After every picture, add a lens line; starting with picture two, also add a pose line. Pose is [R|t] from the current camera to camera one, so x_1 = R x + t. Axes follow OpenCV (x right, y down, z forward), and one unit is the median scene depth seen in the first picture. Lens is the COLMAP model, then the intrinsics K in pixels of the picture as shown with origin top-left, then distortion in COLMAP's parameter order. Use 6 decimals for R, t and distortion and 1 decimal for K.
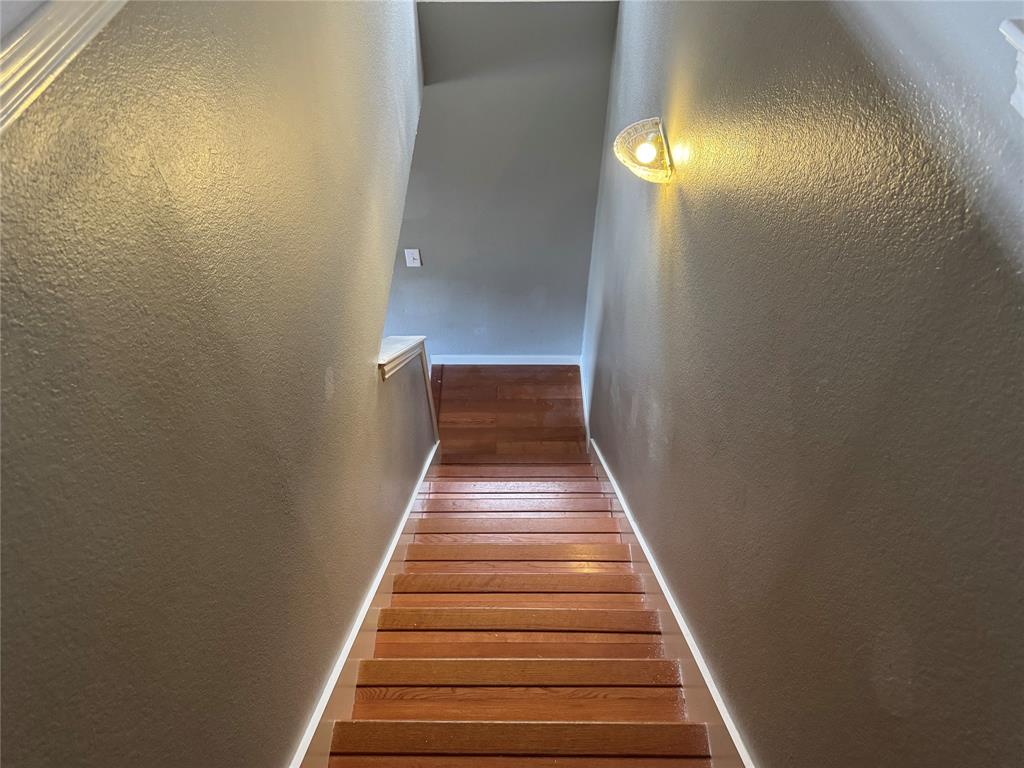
lens RADIAL K [[728.9, 0, 505.8], [0, 728.9, 383.6], [0, 0, 1]] dist [0.069862, -0.083188]
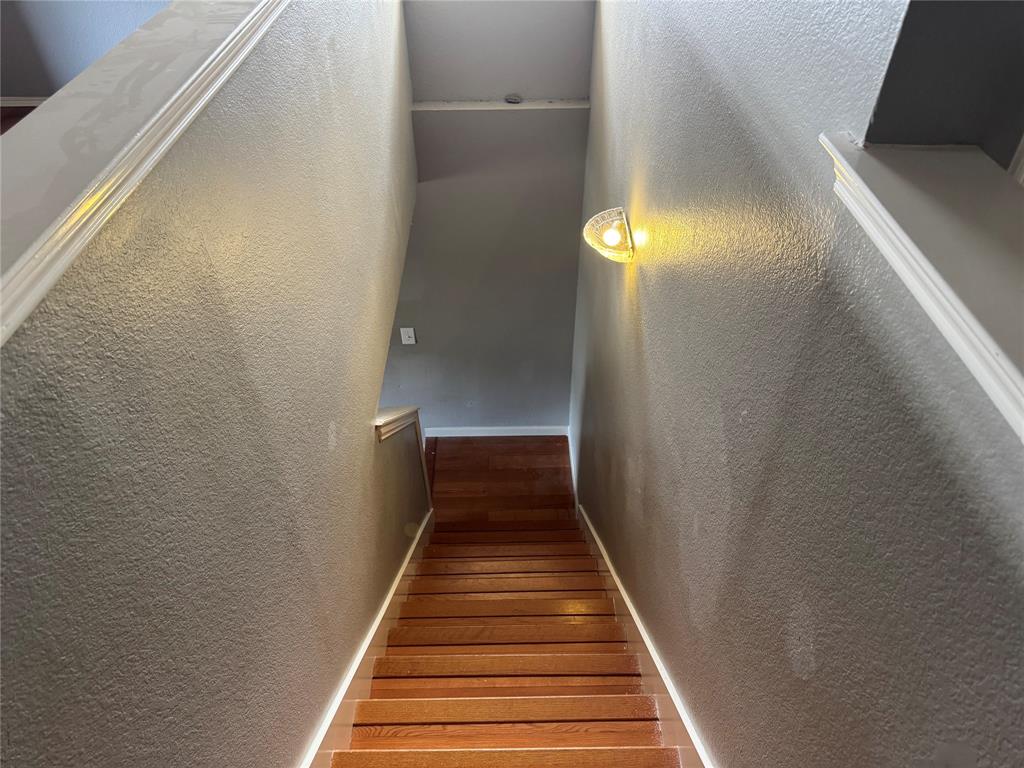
lens RADIAL K [[728.9, 0, 505.6], [0, 728.9, 380.6], [0, 0, 1]] dist [0.069862, -0.083188]
pose [[0.999874, -0.014644, 0.006190, 0.018316], [0.015280, 0.992691, -0.119713, 0.047860], [-0.004392, 0.119792, 0.992789, -0.117615]]
